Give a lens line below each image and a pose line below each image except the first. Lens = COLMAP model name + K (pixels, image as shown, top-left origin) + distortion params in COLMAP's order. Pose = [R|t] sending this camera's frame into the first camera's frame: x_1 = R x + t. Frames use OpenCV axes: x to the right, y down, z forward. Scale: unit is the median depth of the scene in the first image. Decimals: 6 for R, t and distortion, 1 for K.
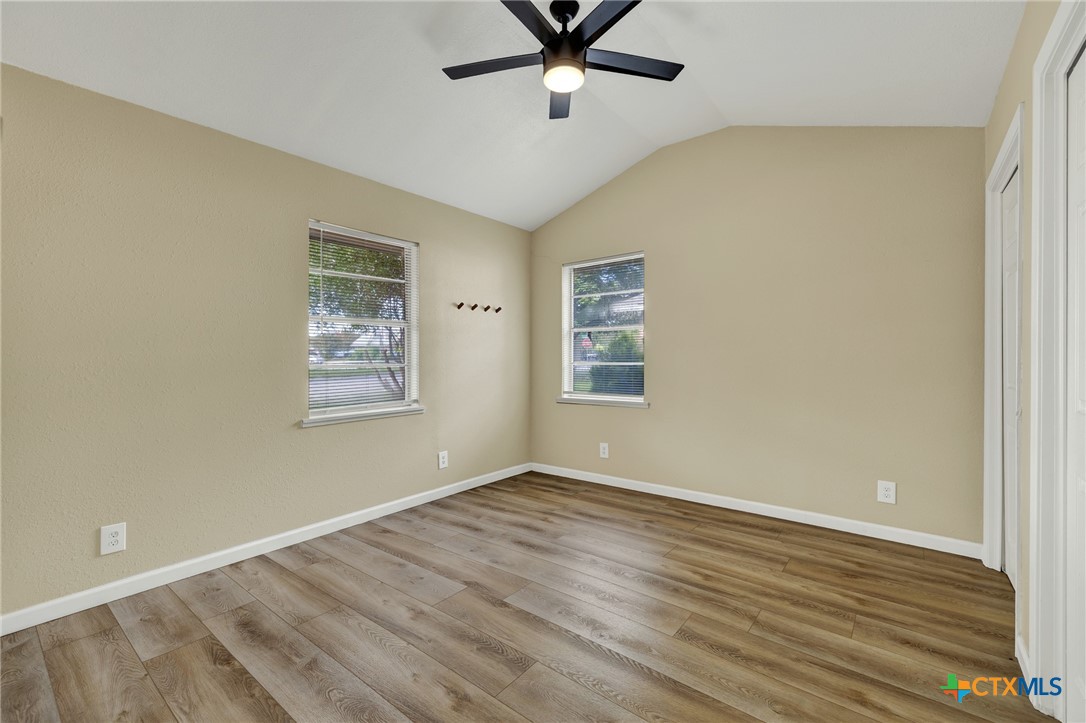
lens RADIAL K [[457.2, 0, 539.8], [0, 457.2, 363.0], [0, 0, 1]] dist [0.000985, 0.000765]
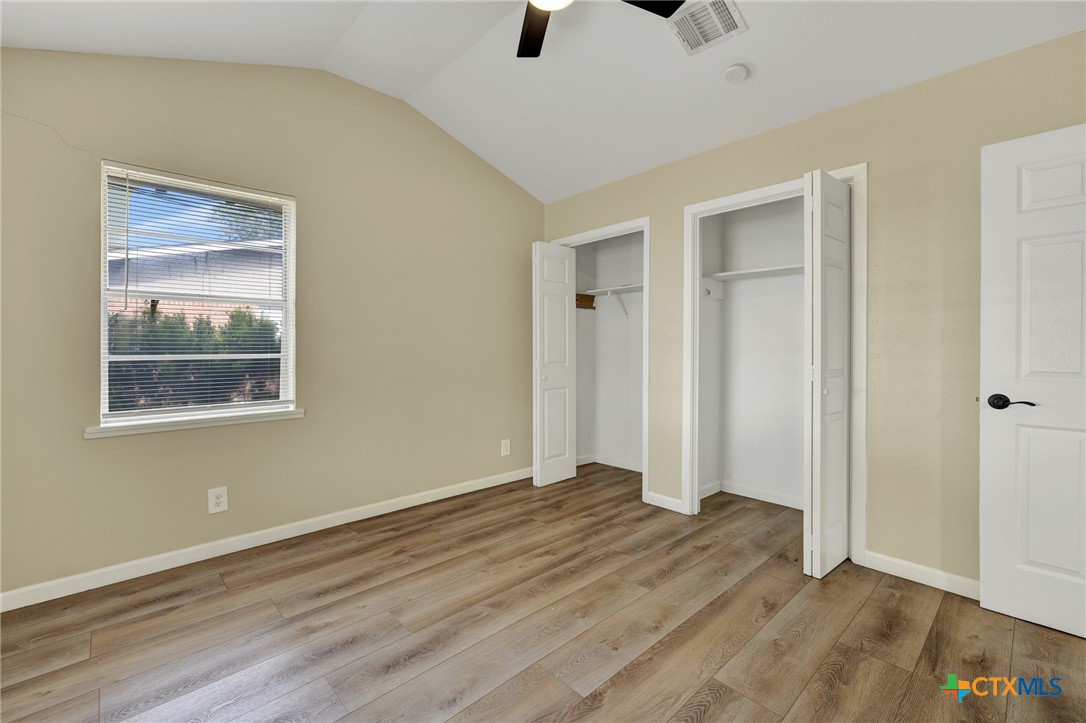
lens RADIAL K [[457.2, 0, 540.4], [0, 457.2, 354.2], [0, 0, 1]] dist [0.000985, 0.000765]
pose [[0.157611, -0.010332, 0.987447, -0.598543], [0.011415, 0.999898, 0.008640, -0.002901], [-0.987435, 0.009910, 0.157713, 0.744638]]
